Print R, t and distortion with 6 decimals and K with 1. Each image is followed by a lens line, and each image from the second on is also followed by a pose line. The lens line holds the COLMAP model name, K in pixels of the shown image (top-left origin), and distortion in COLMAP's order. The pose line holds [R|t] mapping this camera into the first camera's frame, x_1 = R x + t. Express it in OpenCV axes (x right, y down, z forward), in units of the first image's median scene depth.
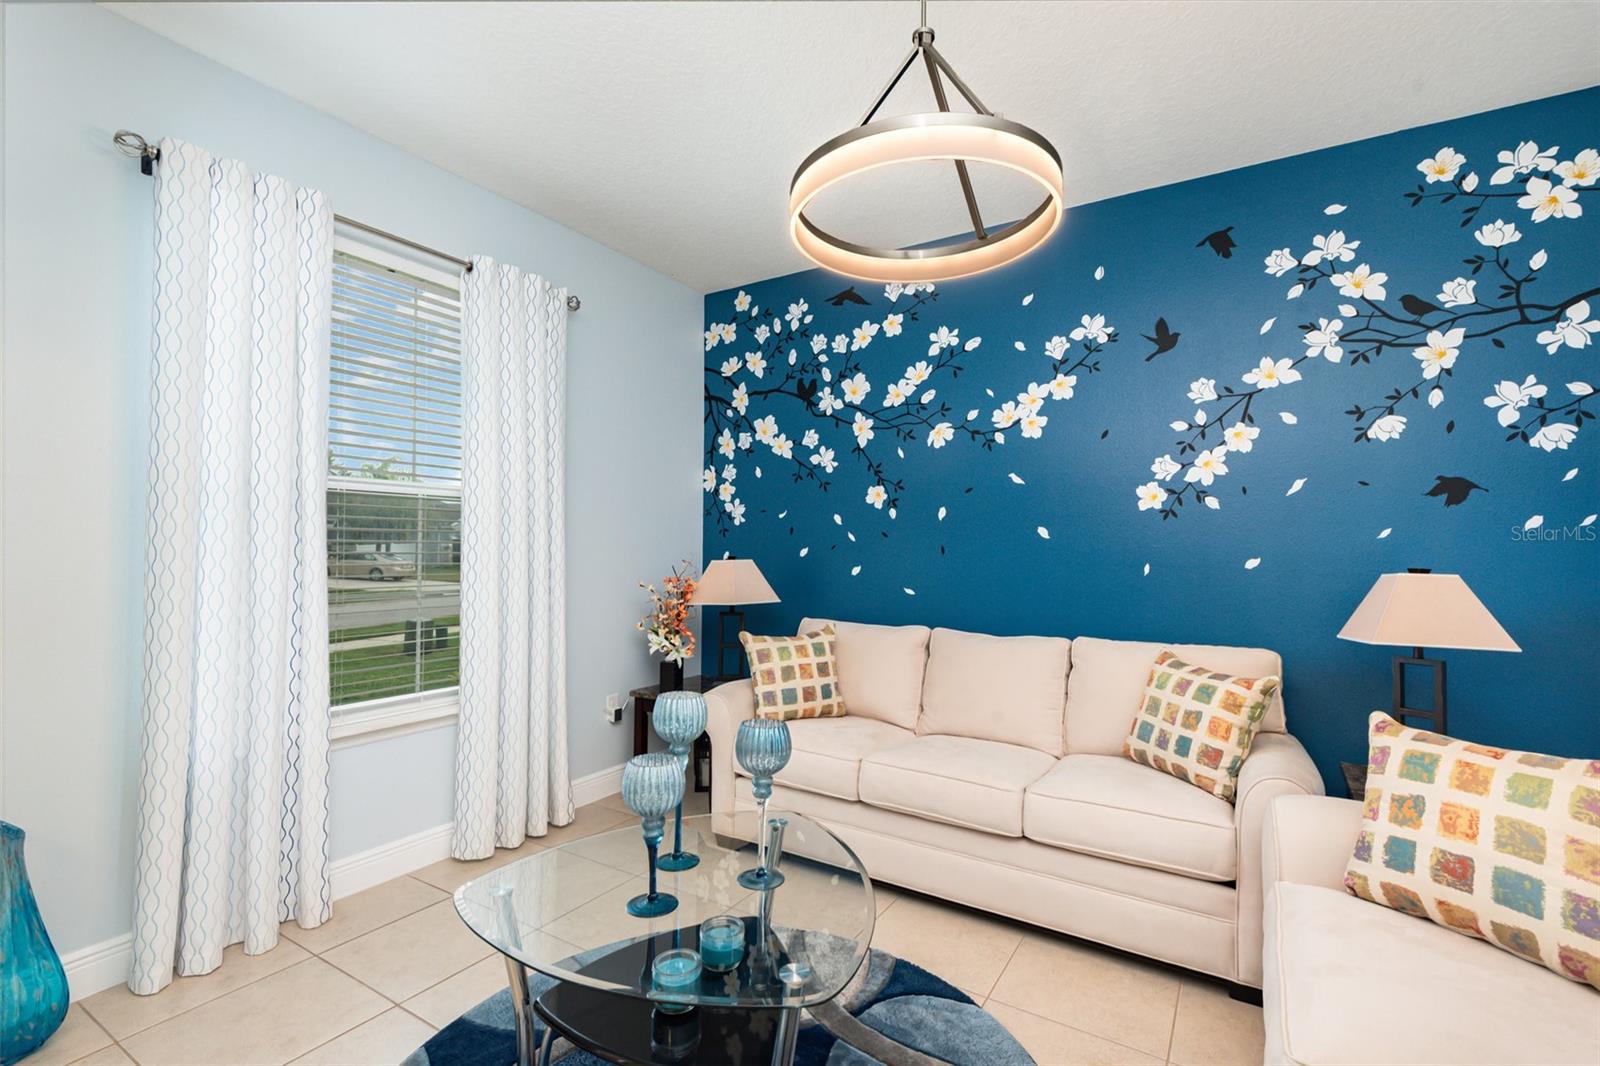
lens RADIAL K [[726.5, 0, 810.9], [0, 726.5, 538.7], [0, 0, 1]] dist [0.031996, -0.018057]
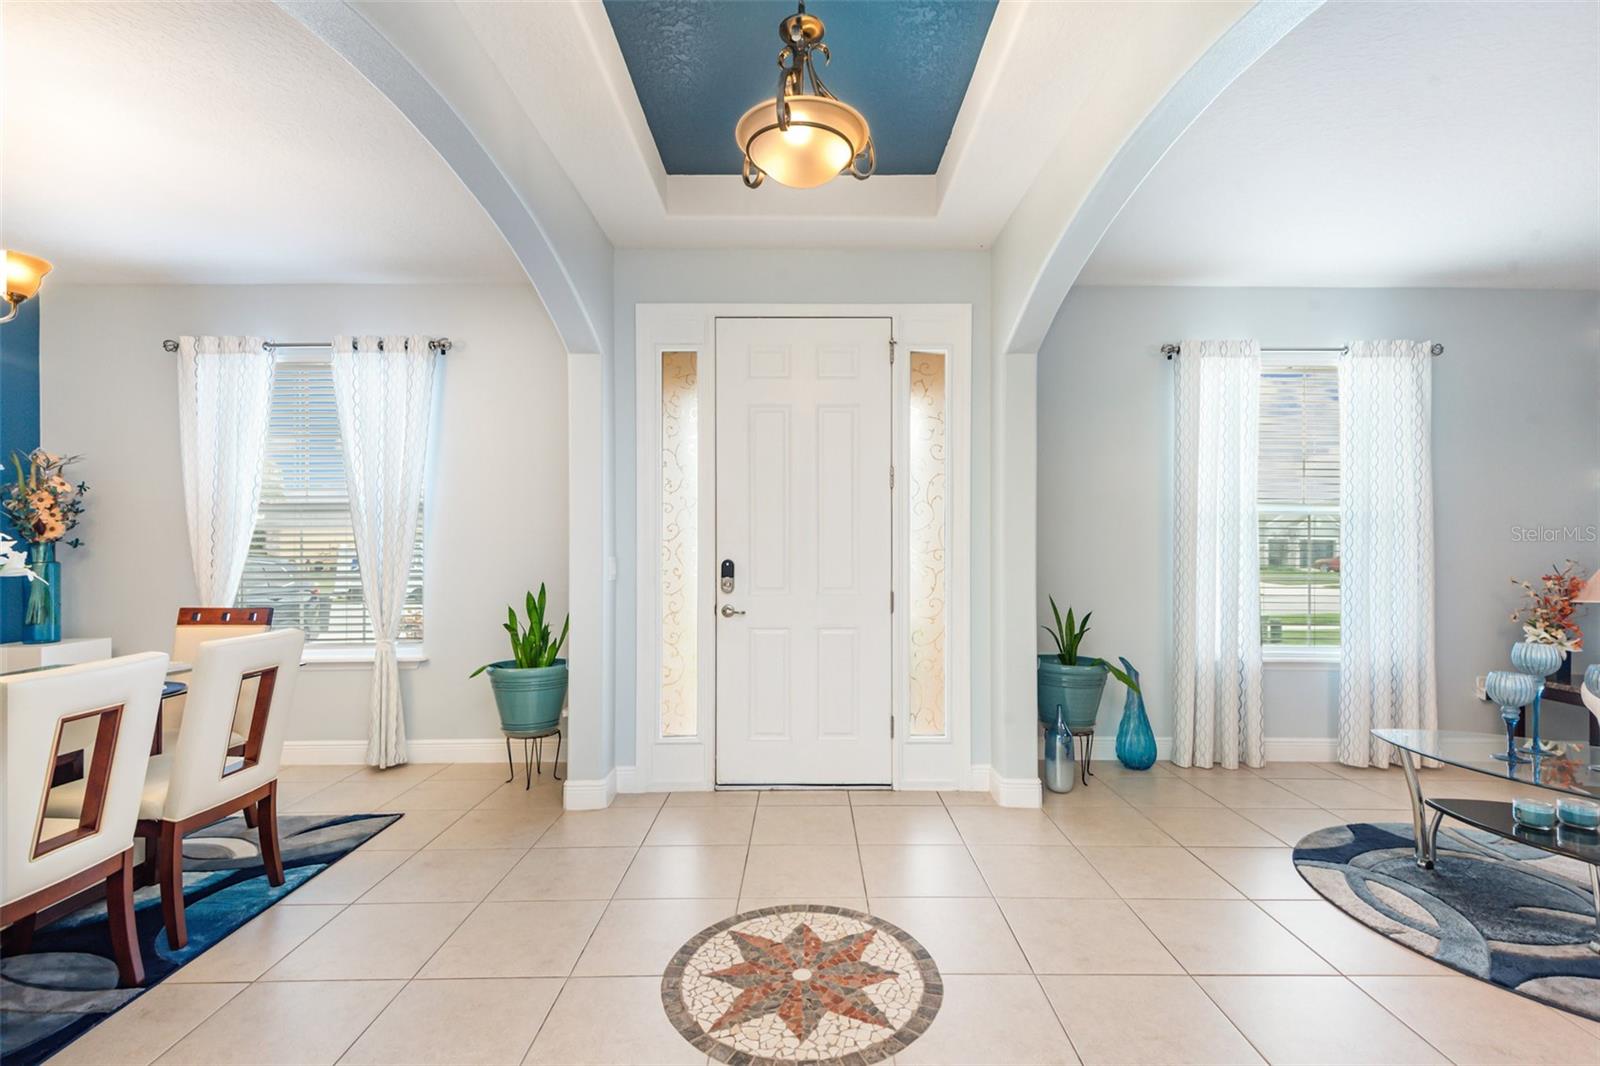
lens RADIAL K [[726.5, 0, 810.9], [0, 726.5, 538.7], [0, 0, 1]] dist [0.031996, -0.018057]
pose [[0.531454, -0.011389, -0.847011, 0.168435], [0.009403, 0.999927, -0.007546, -0.004462], [0.847035, -0.003954, 0.531522, -0.575653]]
